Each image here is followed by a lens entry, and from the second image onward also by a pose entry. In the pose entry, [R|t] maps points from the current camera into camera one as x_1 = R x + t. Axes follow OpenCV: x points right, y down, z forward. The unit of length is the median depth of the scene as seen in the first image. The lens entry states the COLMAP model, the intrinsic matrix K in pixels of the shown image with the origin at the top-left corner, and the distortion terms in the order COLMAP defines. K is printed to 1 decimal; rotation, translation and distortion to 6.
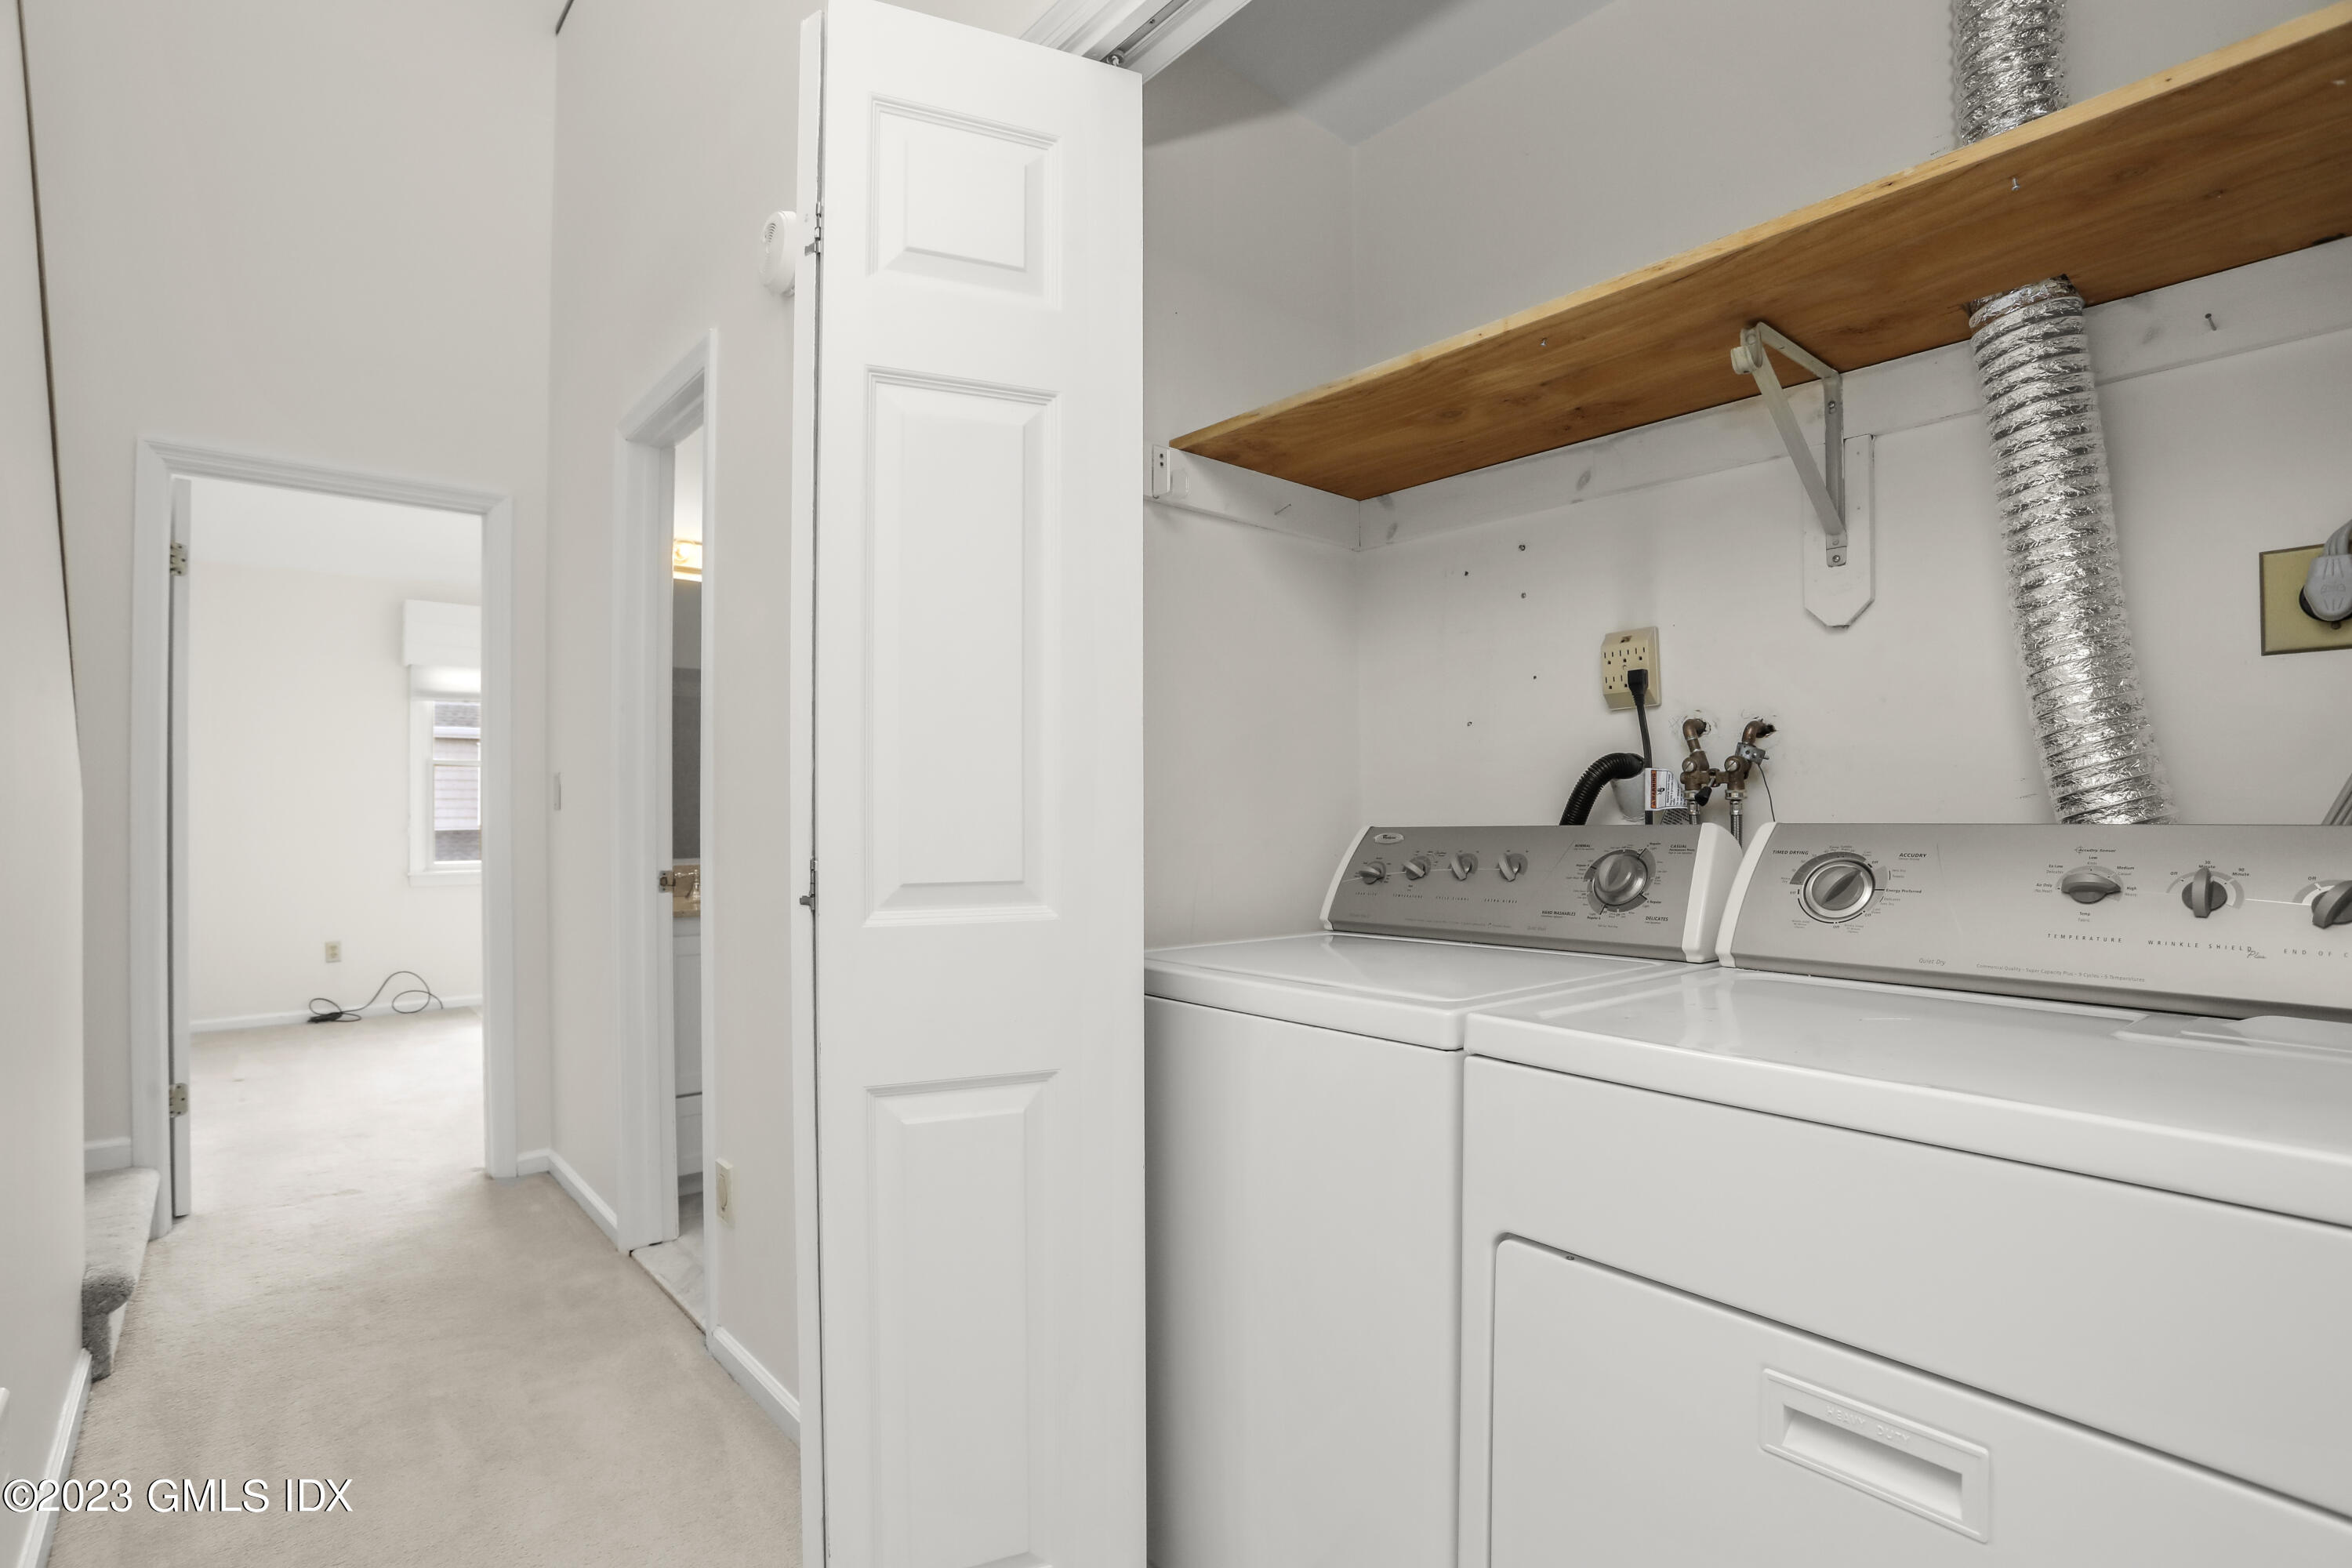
lens RADIAL K [[1141.5, 0, 1169.6], [0, 1141.5, 805.4], [0, 0, 1]] dist [-0.036610, 0.003653]
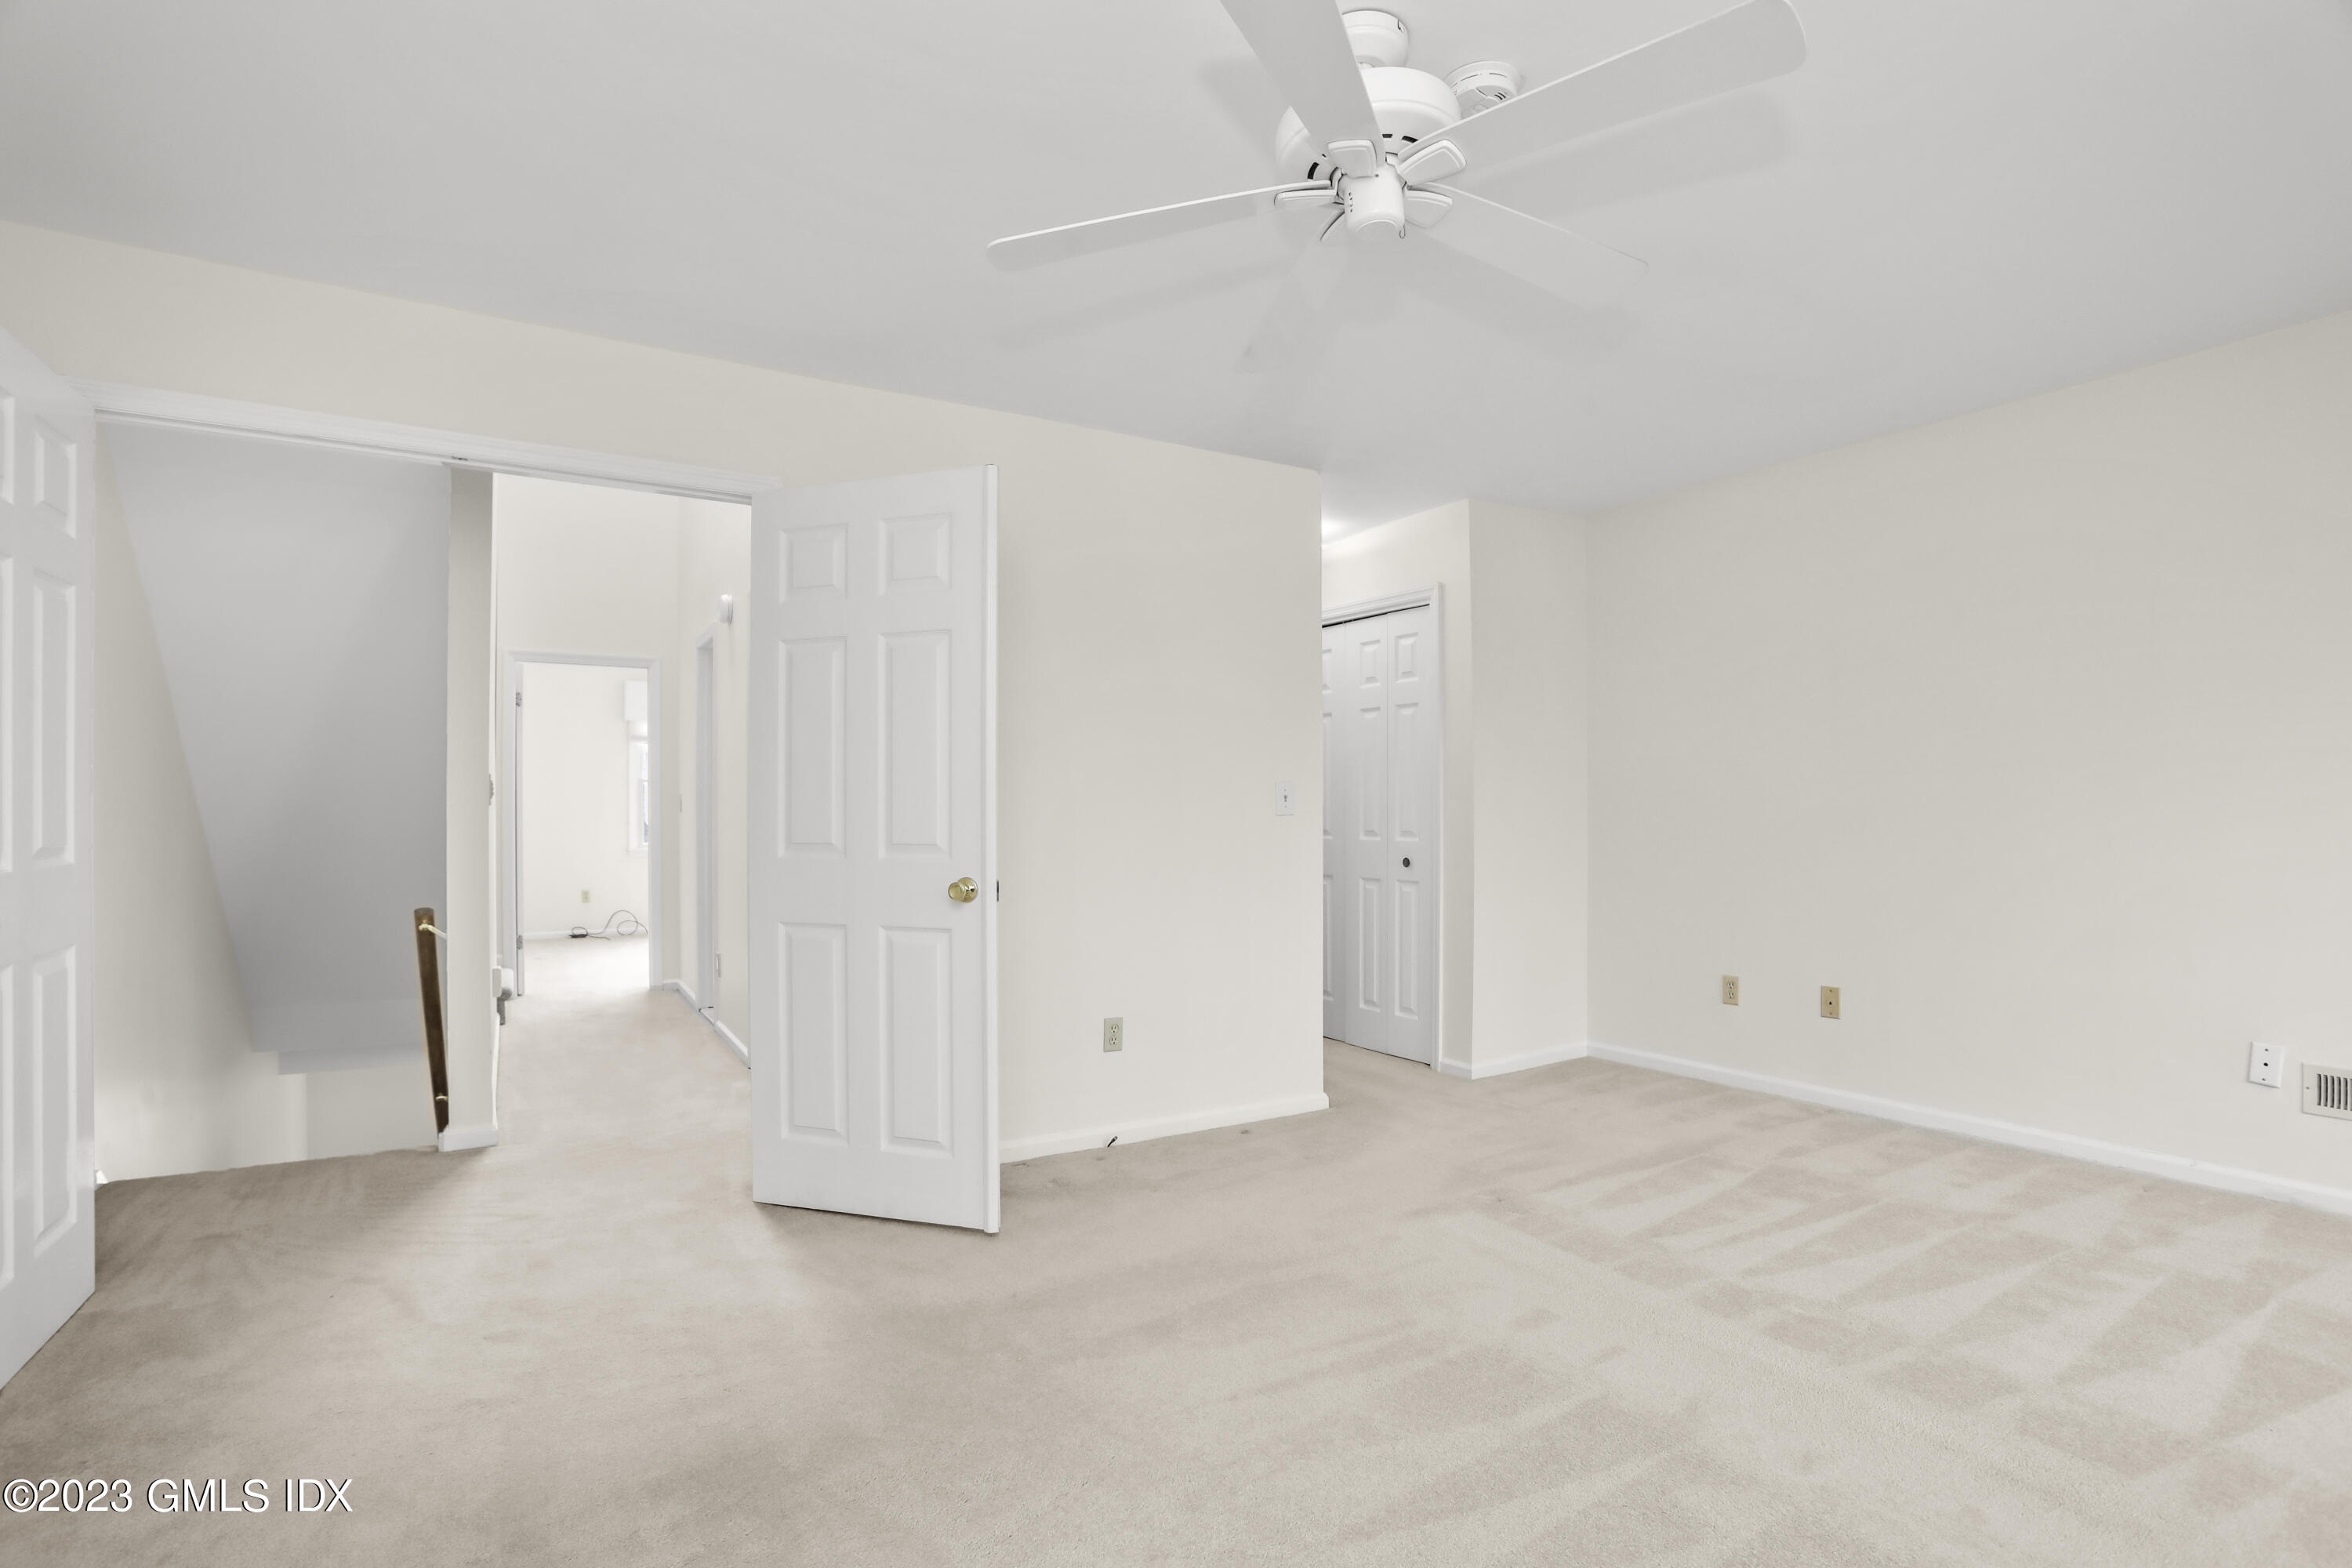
lens RADIAL K [[1141.5, 0, 1180.8], [0, 1141.5, 795.8], [0, 0, 1]] dist [-0.036610, 0.003653]
pose [[0.987700, 0.003371, -0.156324, 0.709105], [-0.003728, 0.999991, -0.001993, -0.032904], [0.156316, 0.002551, 0.987704, -0.943849]]
